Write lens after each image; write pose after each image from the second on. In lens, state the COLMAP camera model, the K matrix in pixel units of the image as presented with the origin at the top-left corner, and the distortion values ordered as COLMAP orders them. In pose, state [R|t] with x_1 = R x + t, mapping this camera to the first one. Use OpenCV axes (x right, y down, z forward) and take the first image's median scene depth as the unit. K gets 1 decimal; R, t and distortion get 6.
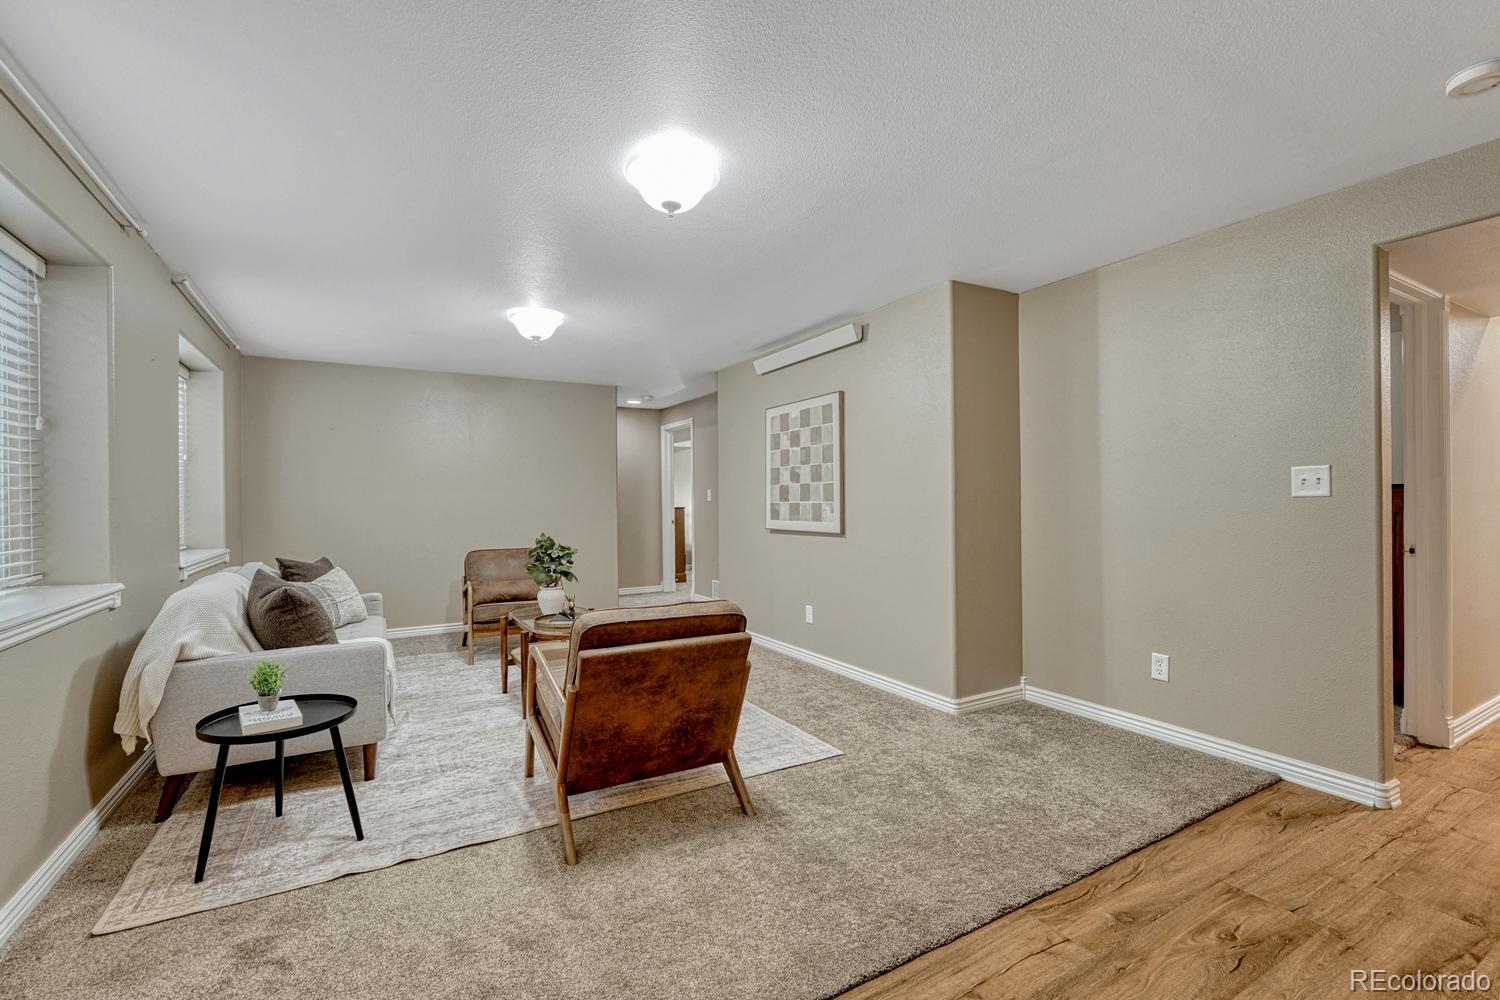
lens RADIAL K [[646.2, 0, 756.1], [0, 646.2, 505.0], [0, 0, 1]] dist [0.002571, 0.000080]
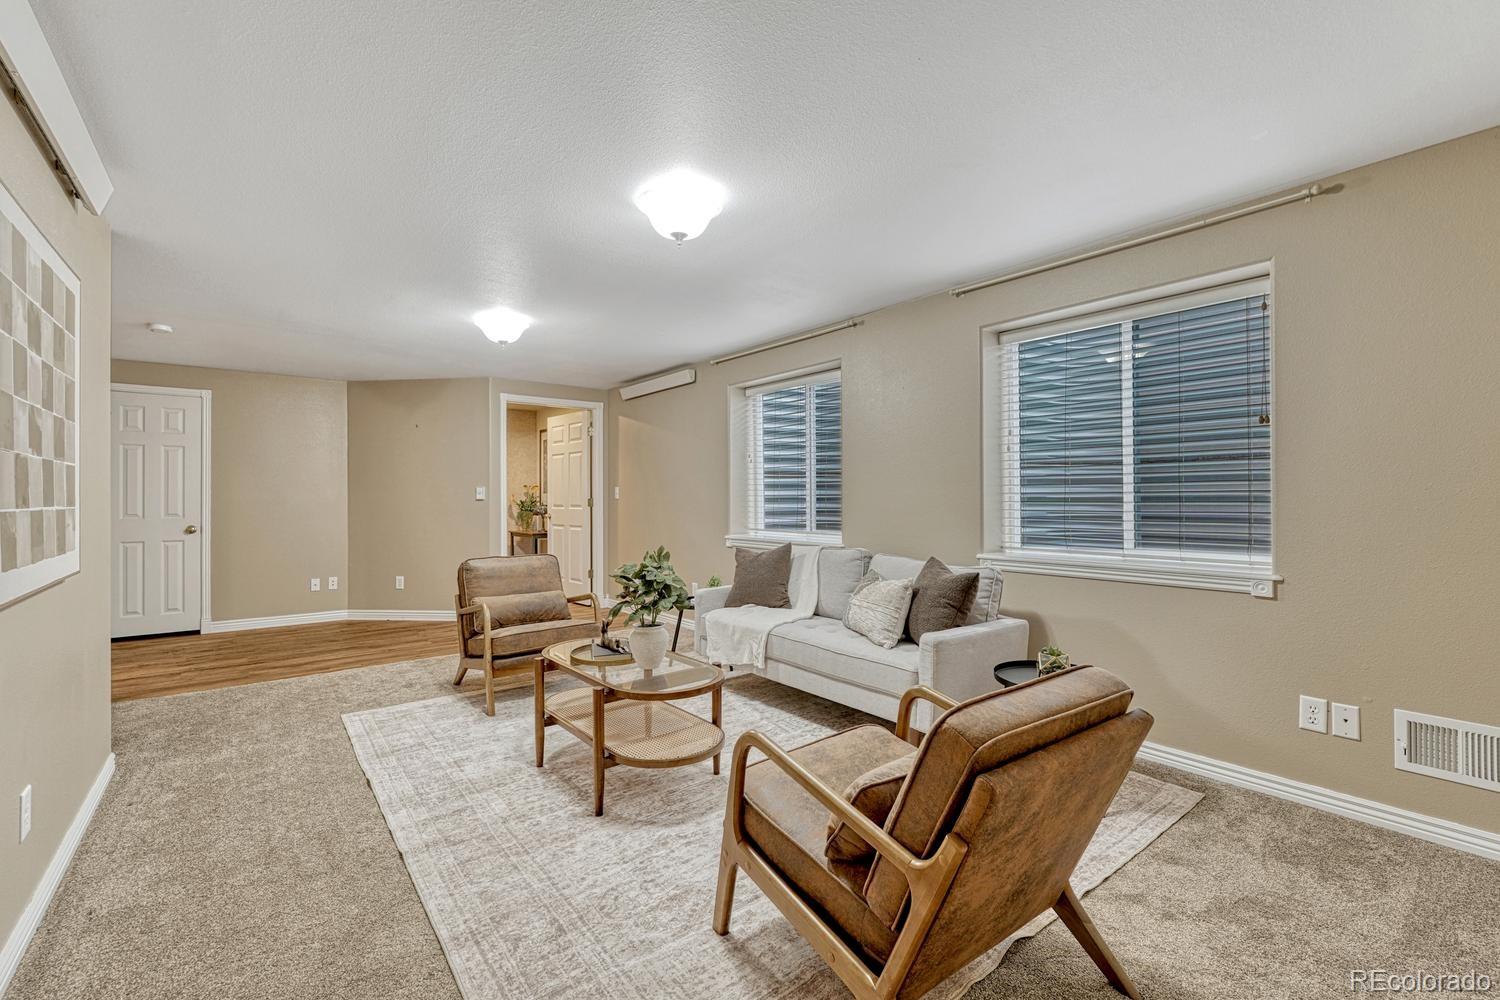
lens RADIAL K [[648.2, 0, 753.7], [0, 648.2, 497.5], [0, 0, 1]] dist [-0.036347, -0.000642]
pose [[-0.990502, 0.015977, -0.136564, -0.561407], [0.015089, 0.999858, 0.007539, -0.014464], [0.136665, 0.005407, -0.990603, 2.772237]]
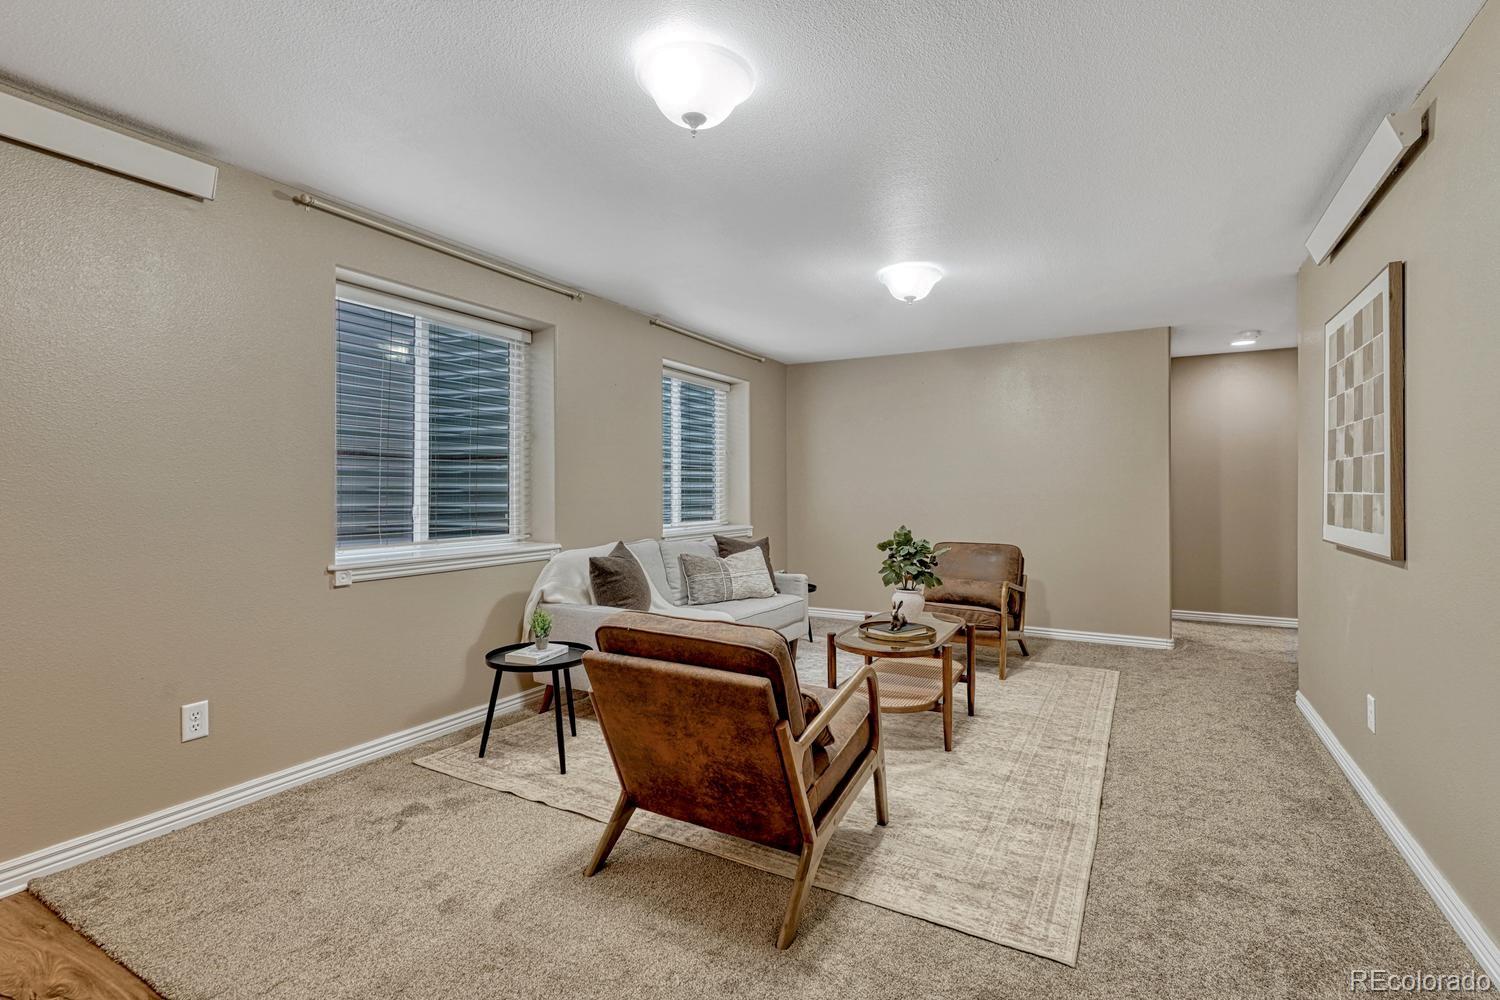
lens RADIAL K [[711.2, 0, 757.2], [0, 711.2, 487.0], [0, 0, 1]] dist [0.003185, -0.000572]
pose [[0.510511, 0.004738, -0.859858, 0.626124], [-0.009016, 0.999959, 0.000157, -0.010299], [0.859824, 0.007672, 0.510533, 0.581674]]
